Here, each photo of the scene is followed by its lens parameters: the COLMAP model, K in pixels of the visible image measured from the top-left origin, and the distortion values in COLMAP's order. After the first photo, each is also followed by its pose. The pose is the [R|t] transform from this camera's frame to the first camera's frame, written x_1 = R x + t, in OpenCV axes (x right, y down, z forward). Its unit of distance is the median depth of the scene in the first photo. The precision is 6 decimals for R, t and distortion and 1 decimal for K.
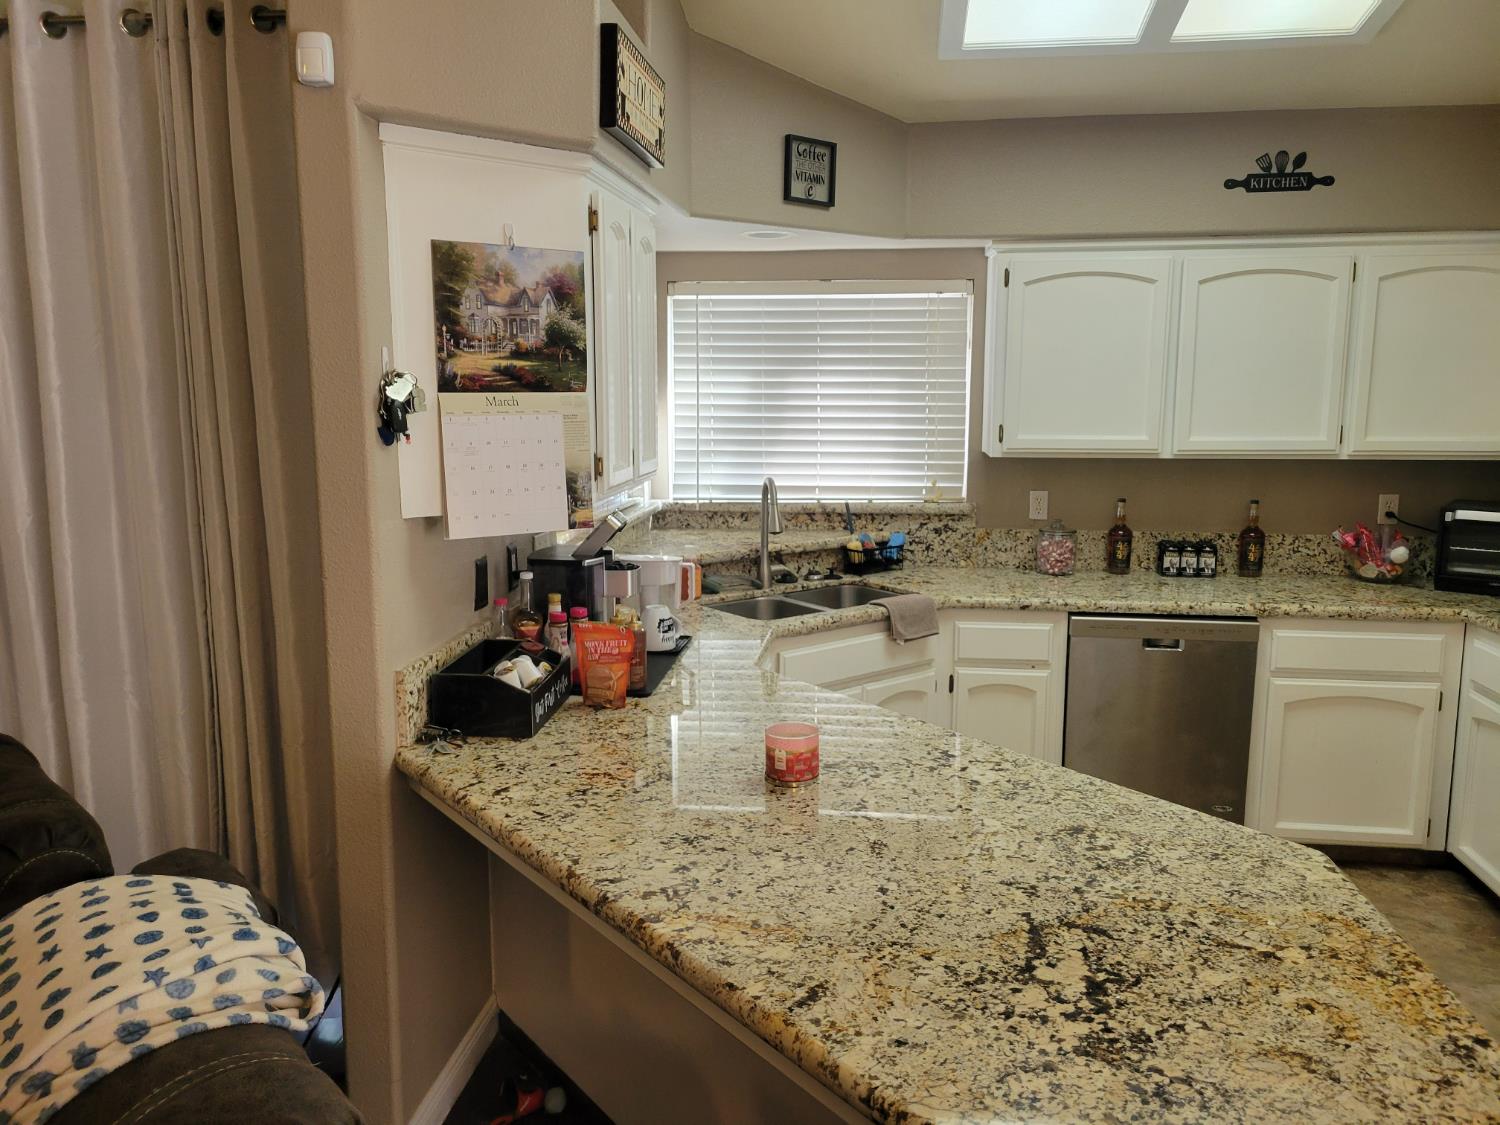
lens RADIAL K [[1133.4, 0, 754.1], [0, 1133.4, 558.7], [0, 0, 1]] dist [0.057576, -0.052819]
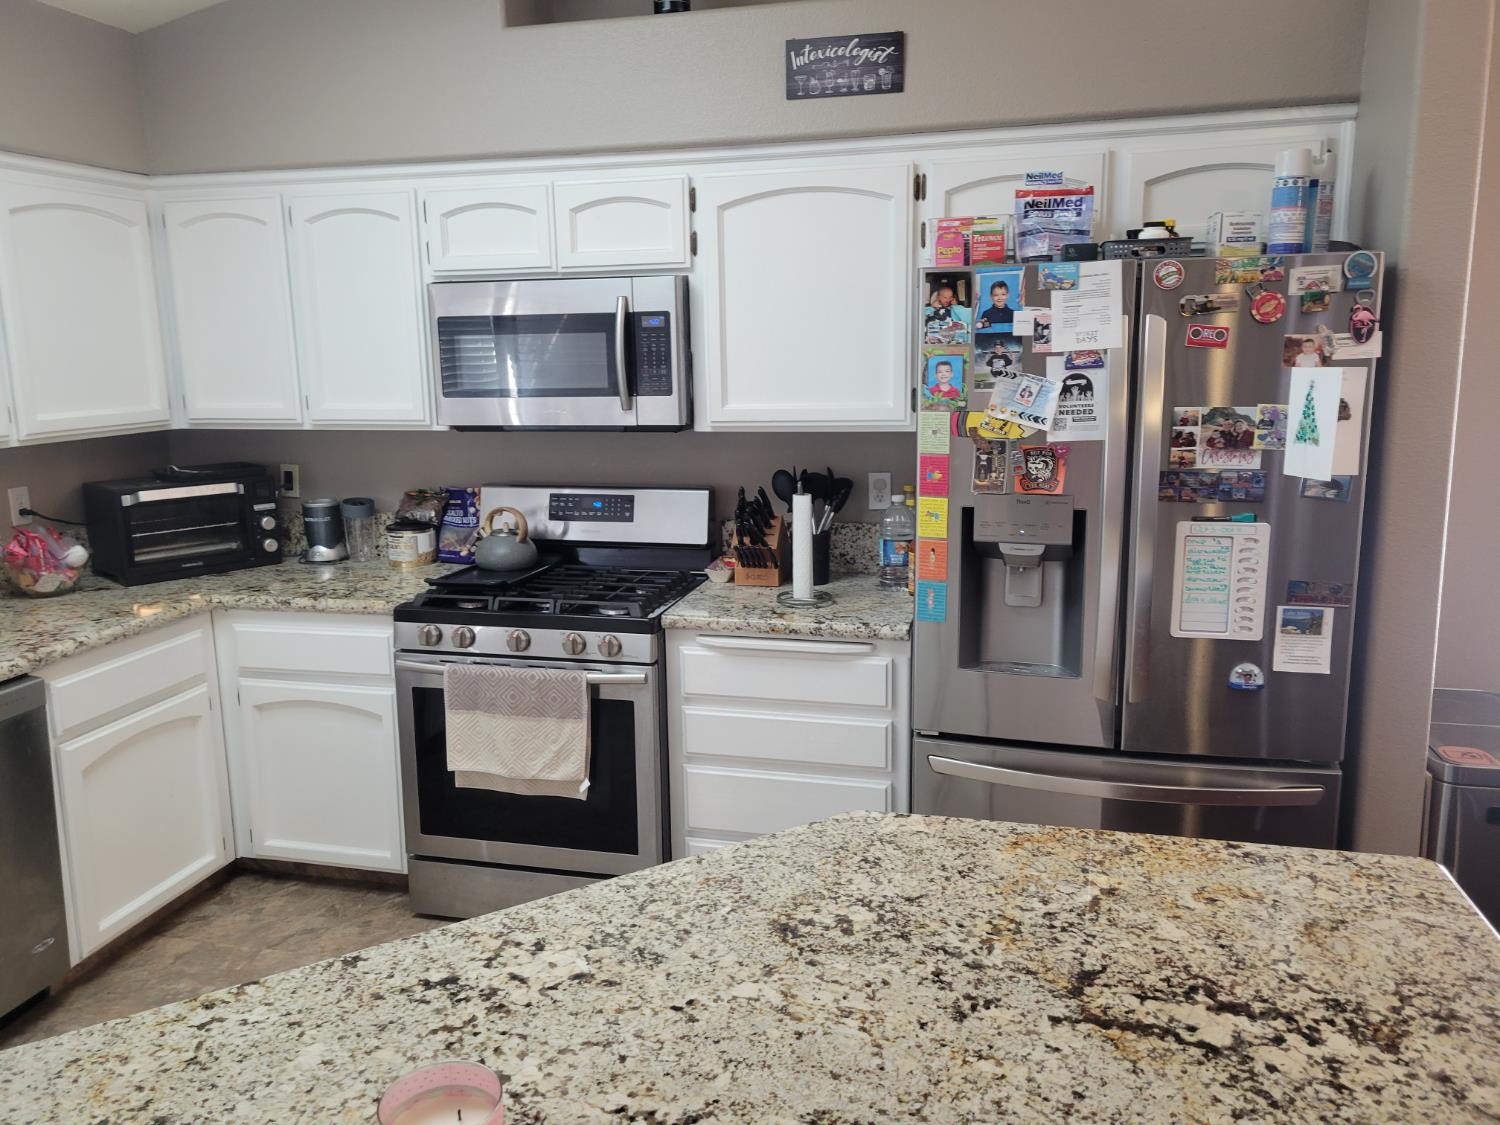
lens RADIAL K [[1133.4, 0, 743.4], [0, 1133.4, 536.9], [0, 0, 1]] dist [0.057576, -0.052819]
pose [[0.121735, -0.174054, 0.977183, -0.441527], [0.175616, 0.972749, 0.151386, -0.138702], [-0.976903, 0.153180, 0.148985, 0.981438]]
